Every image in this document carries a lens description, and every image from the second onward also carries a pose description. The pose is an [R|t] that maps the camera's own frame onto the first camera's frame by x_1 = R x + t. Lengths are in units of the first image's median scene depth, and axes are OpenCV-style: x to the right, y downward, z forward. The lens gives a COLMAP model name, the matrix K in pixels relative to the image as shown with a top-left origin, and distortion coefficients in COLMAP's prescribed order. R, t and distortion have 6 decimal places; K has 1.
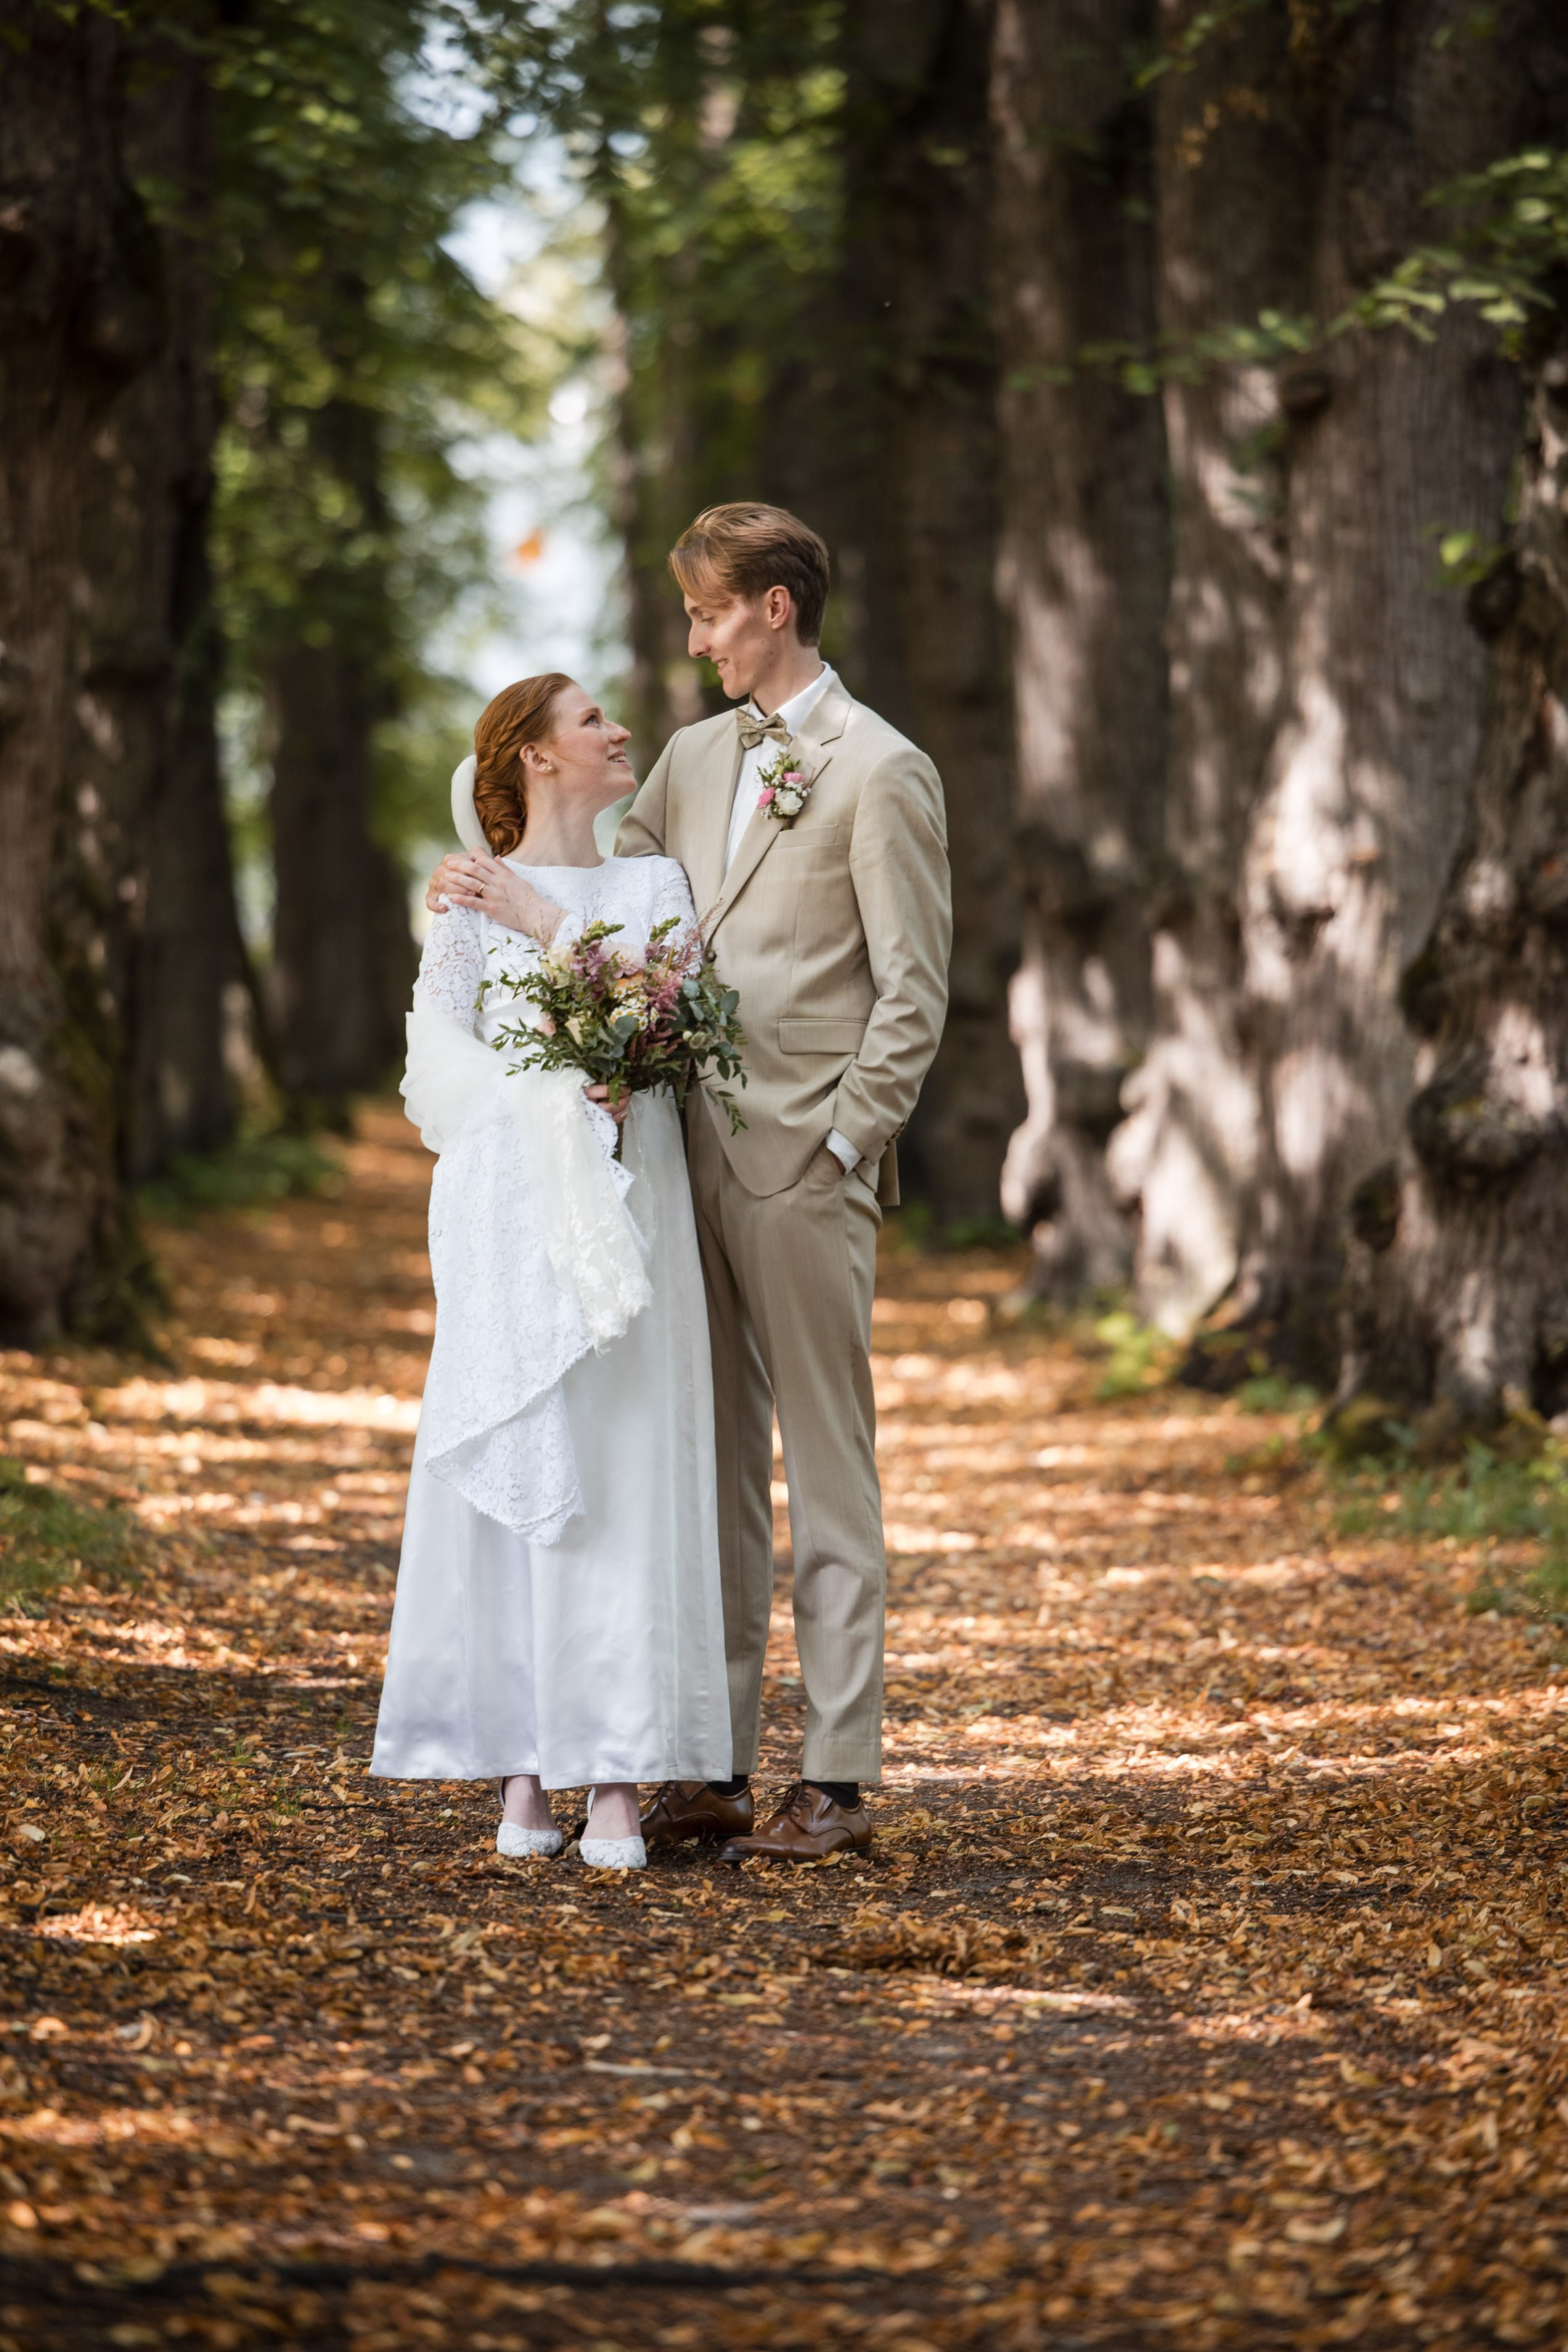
lens RADIAL K [[11234.6, 0, 784.0], [0, 11234.6, 1176.0], [0, 0, 1]] dist [0.786235, 18.419905]
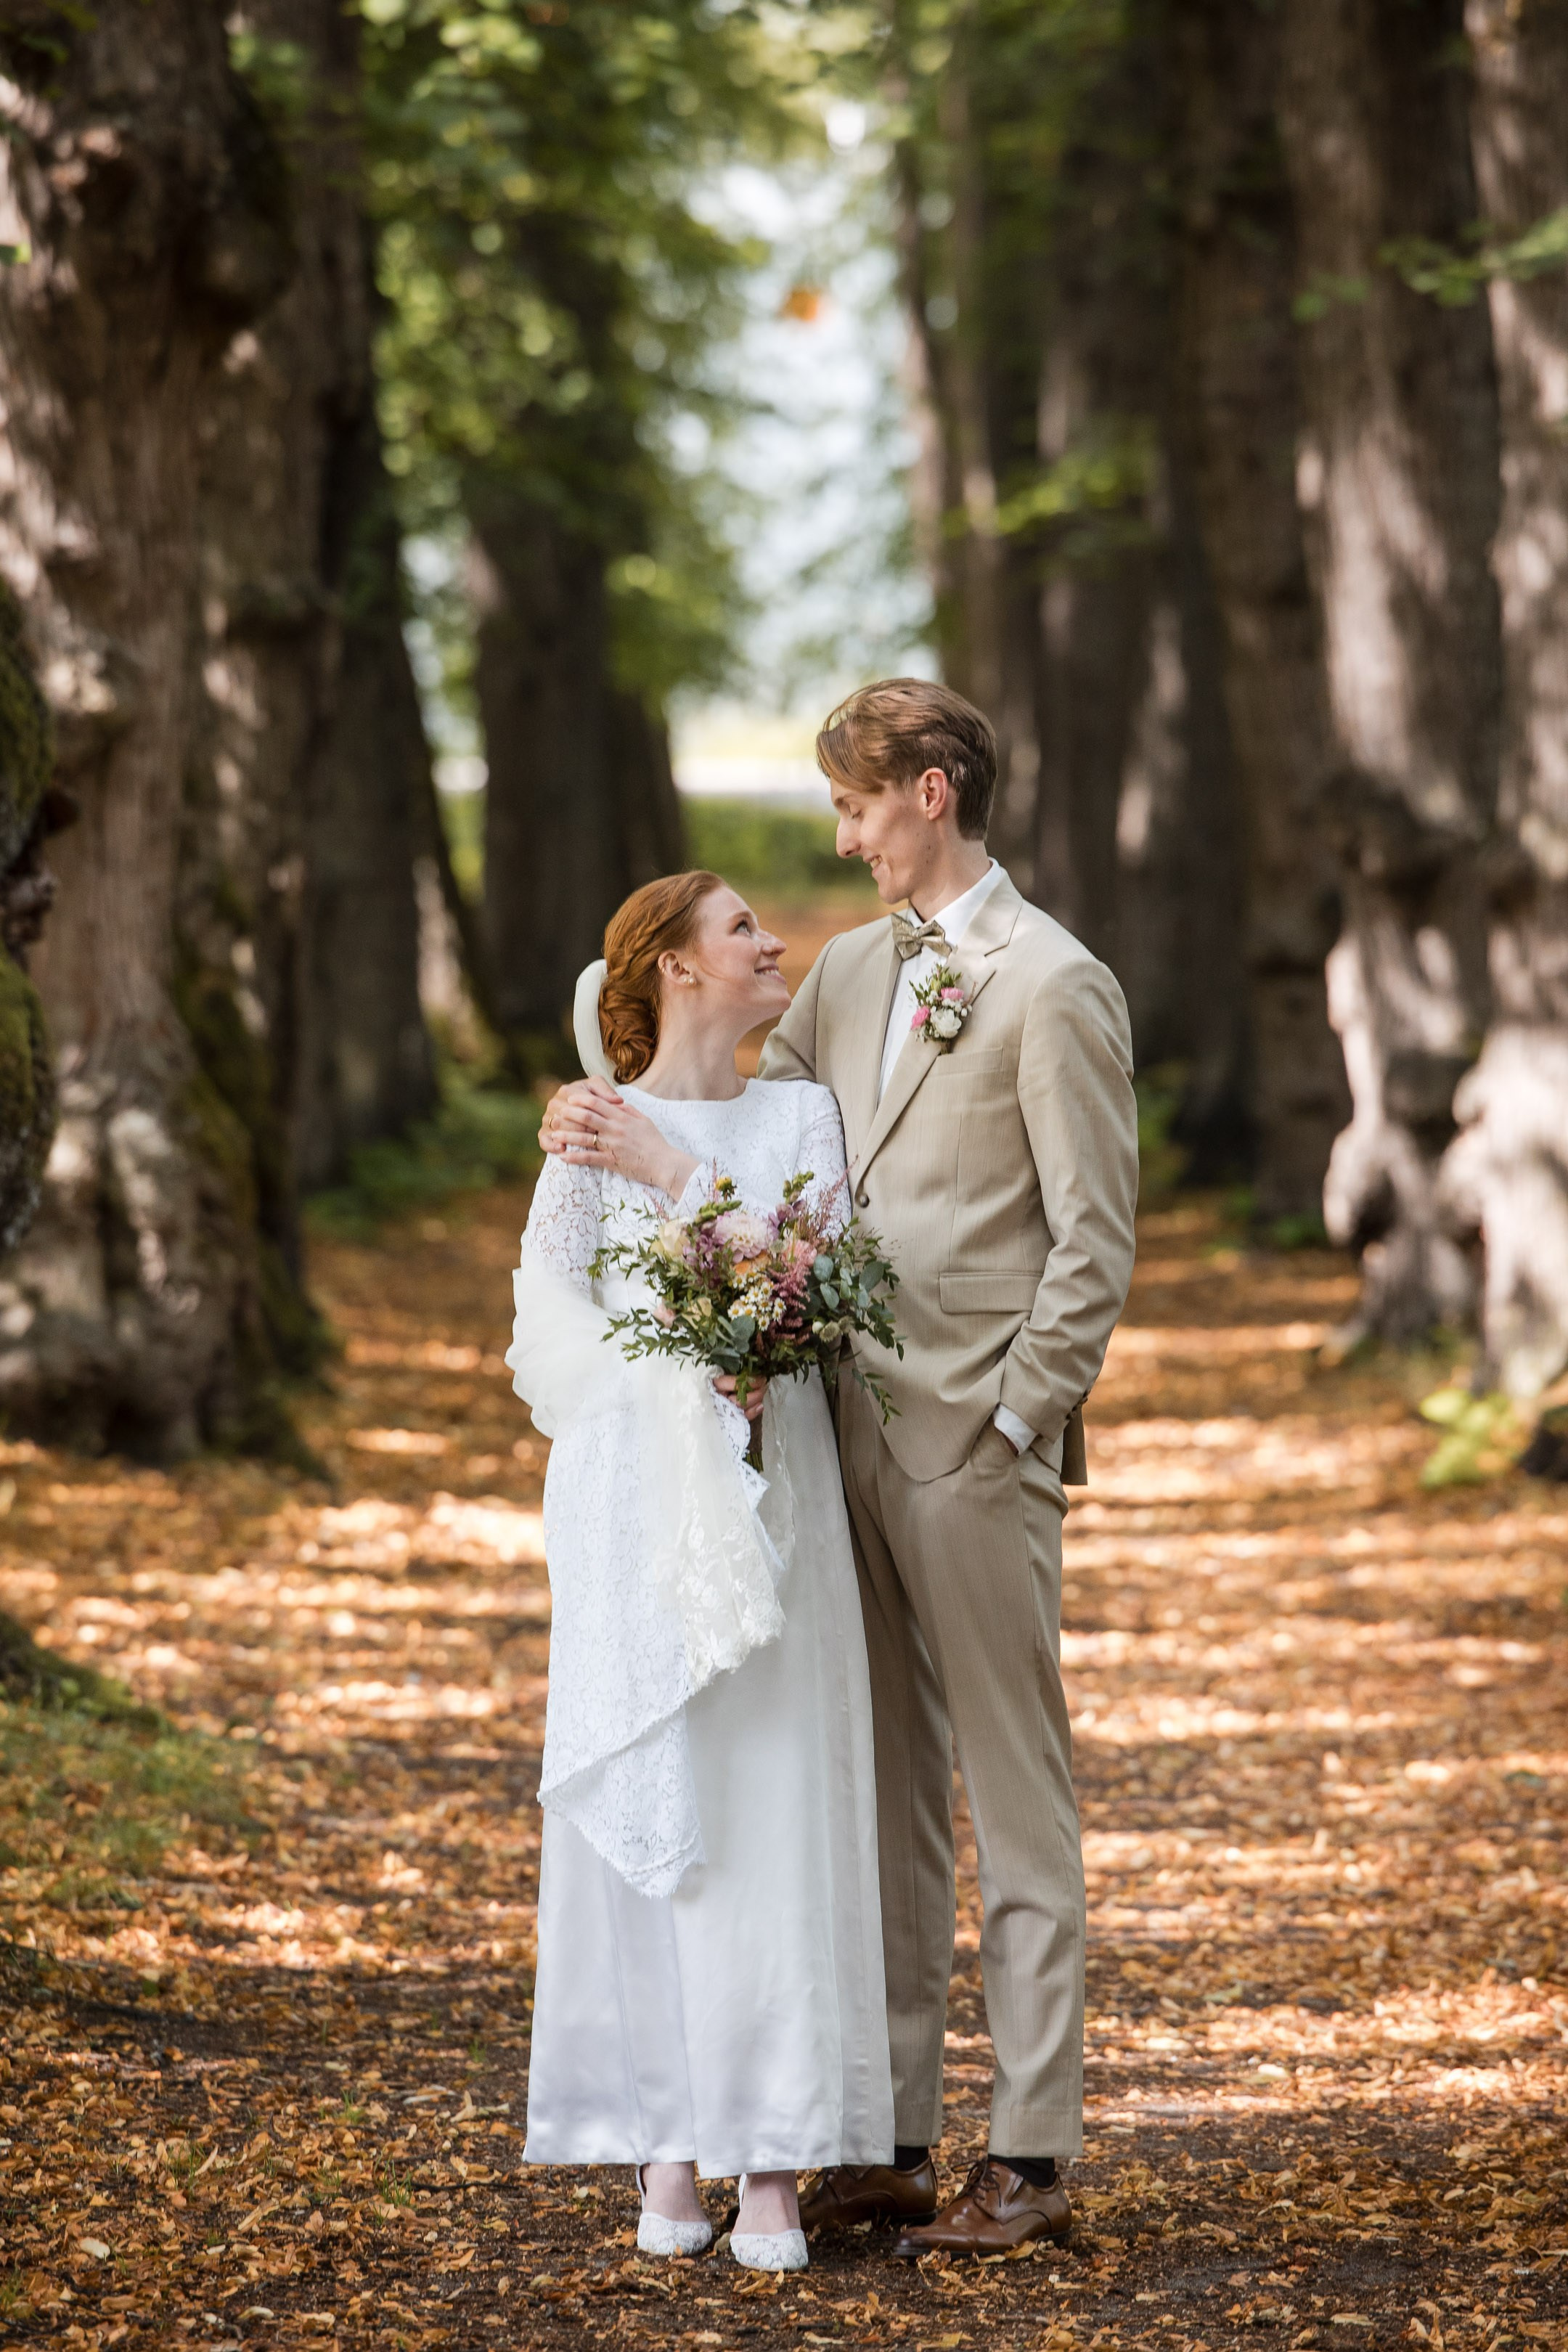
lens RADIAL K [[13568.0, 0, 784.0], [0, 13568.0, 1176.0], [0, 0, 1]] dist [1.007555, 37.180140]
pose [[0.999308, -0.024595, -0.027906, 0.016814], [0.024982, 0.999595, 0.013608, -0.035521], [0.027560, -0.014296, 0.999518, -0.043280]]
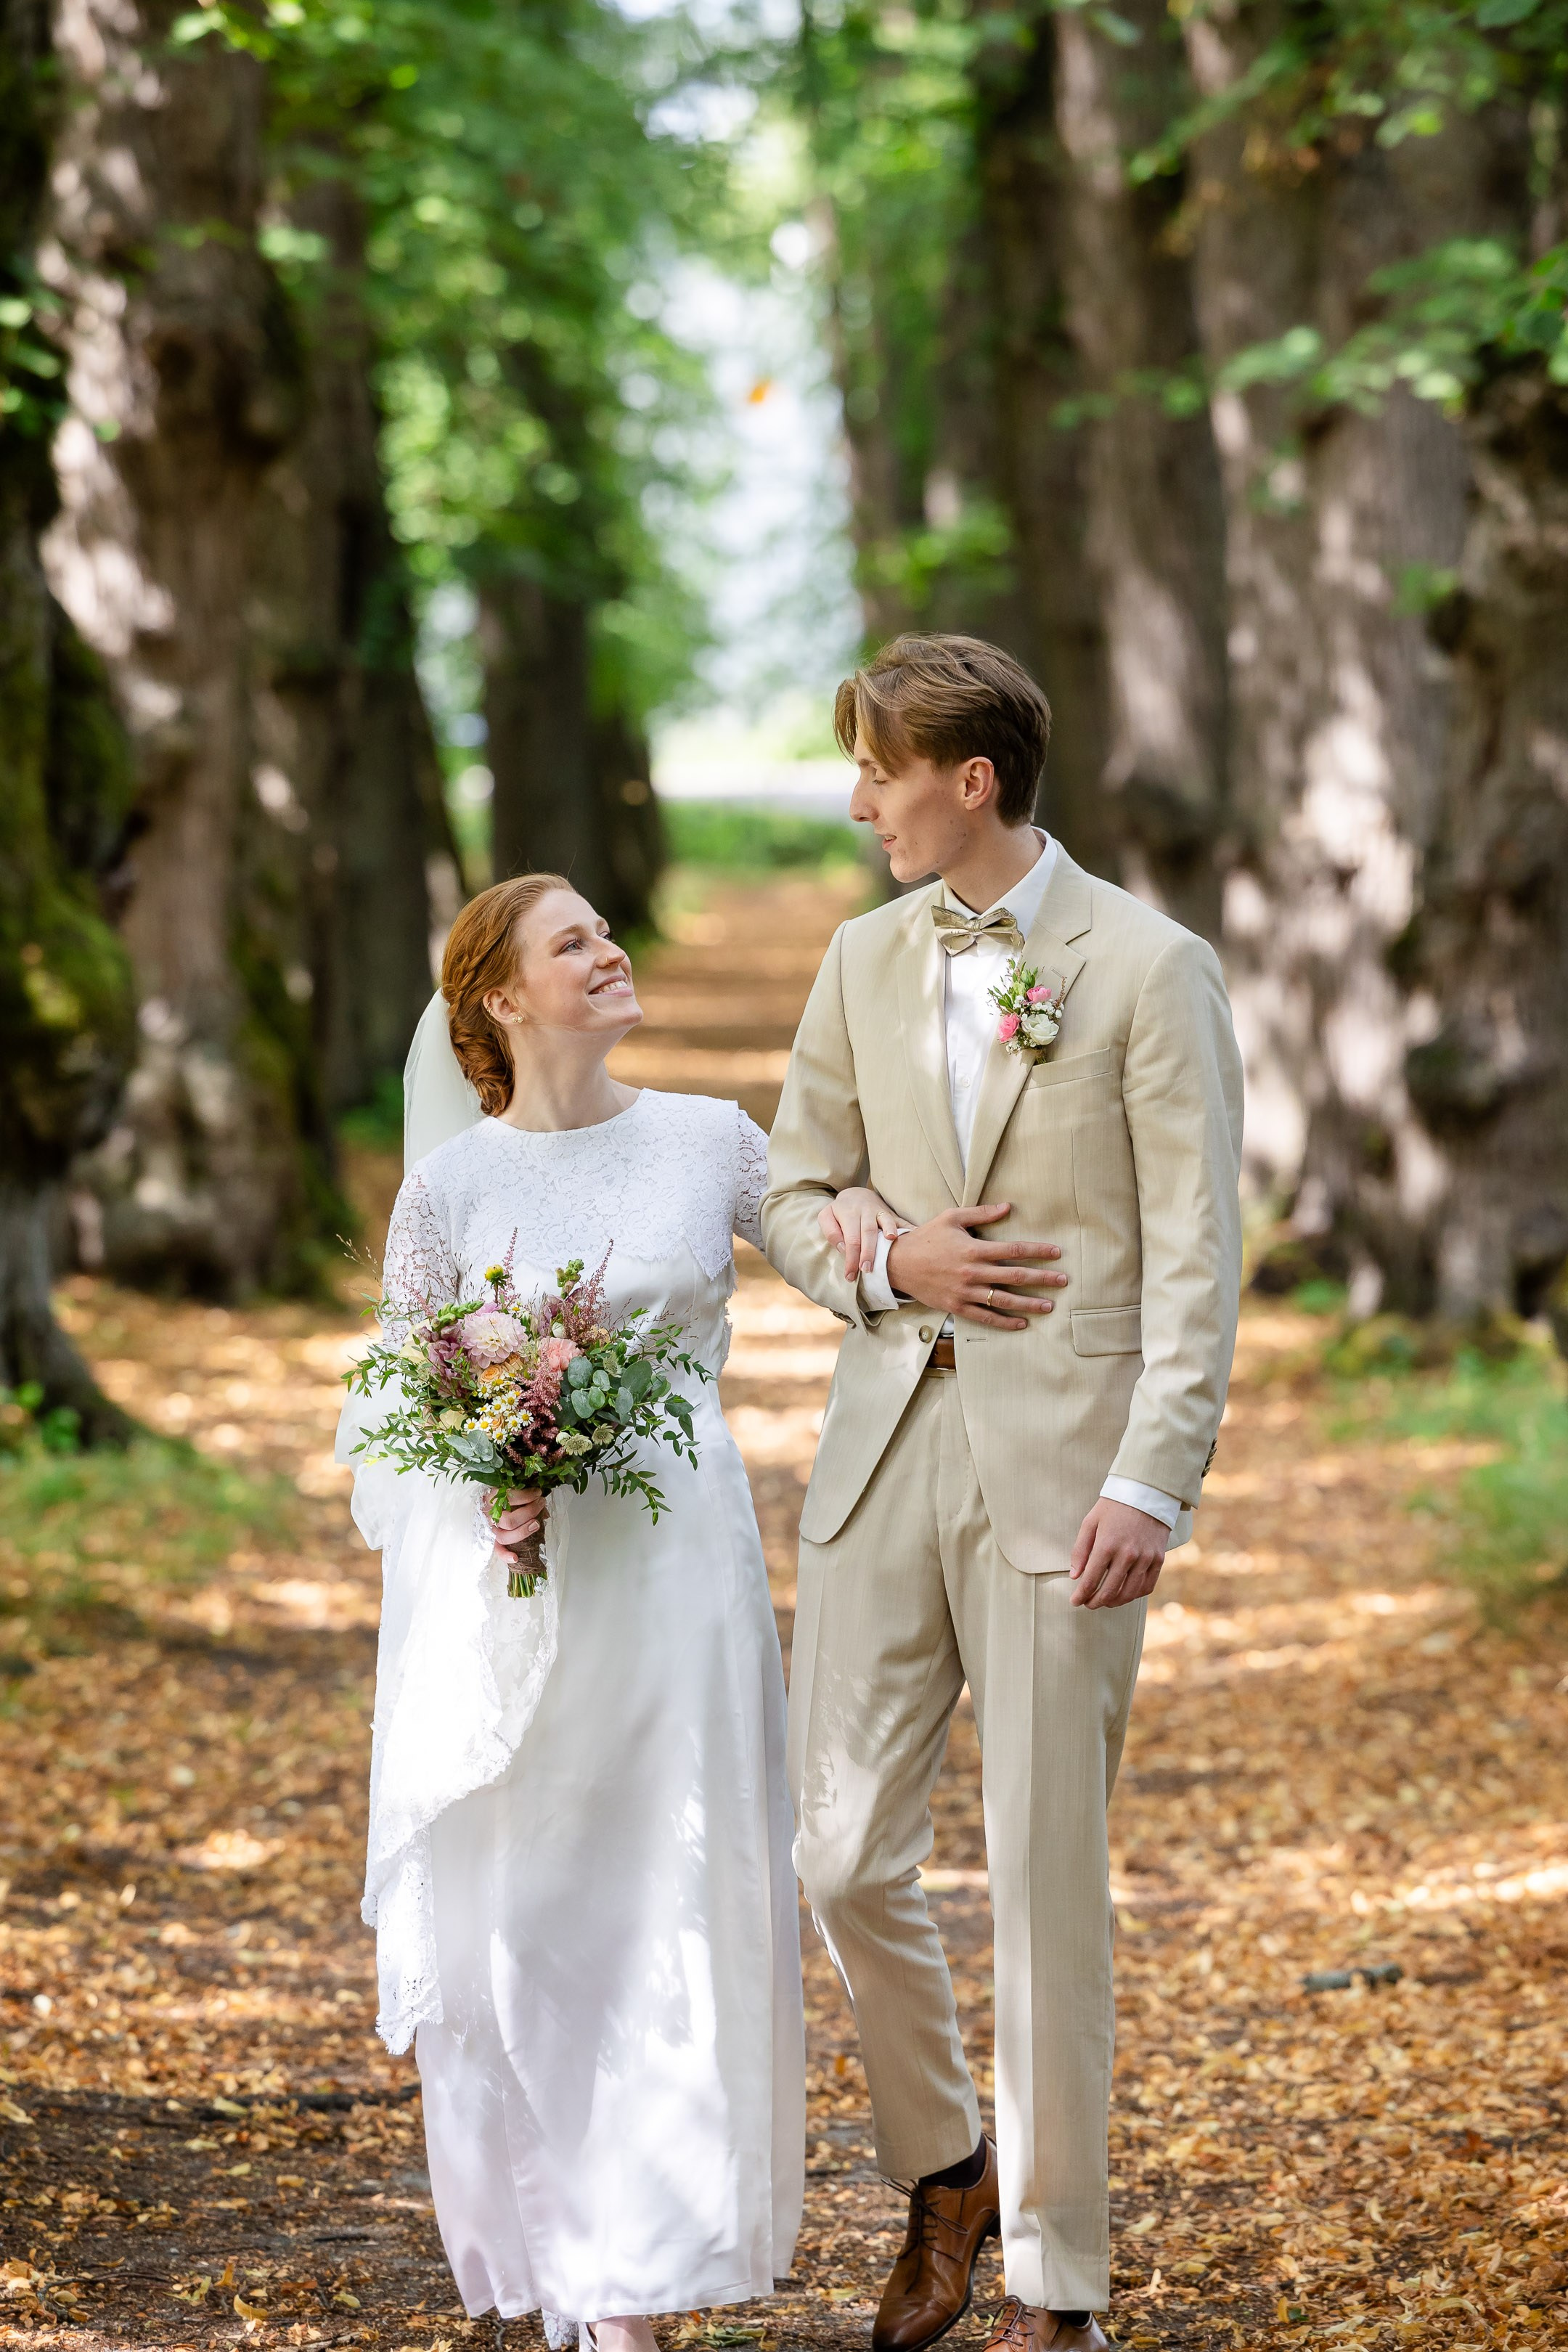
lens RADIAL K [[11723.2, 0, 784.0], [0, 11723.2, 1176.0], [0, 0, 1]] dist [-0.192387, 5.300195]
pose [[0.998520, -0.046243, -0.028632, 0.043108], [0.046772, 0.998742, 0.018086, -0.031012], [0.027759, -0.019398, 0.999426, -0.332915]]
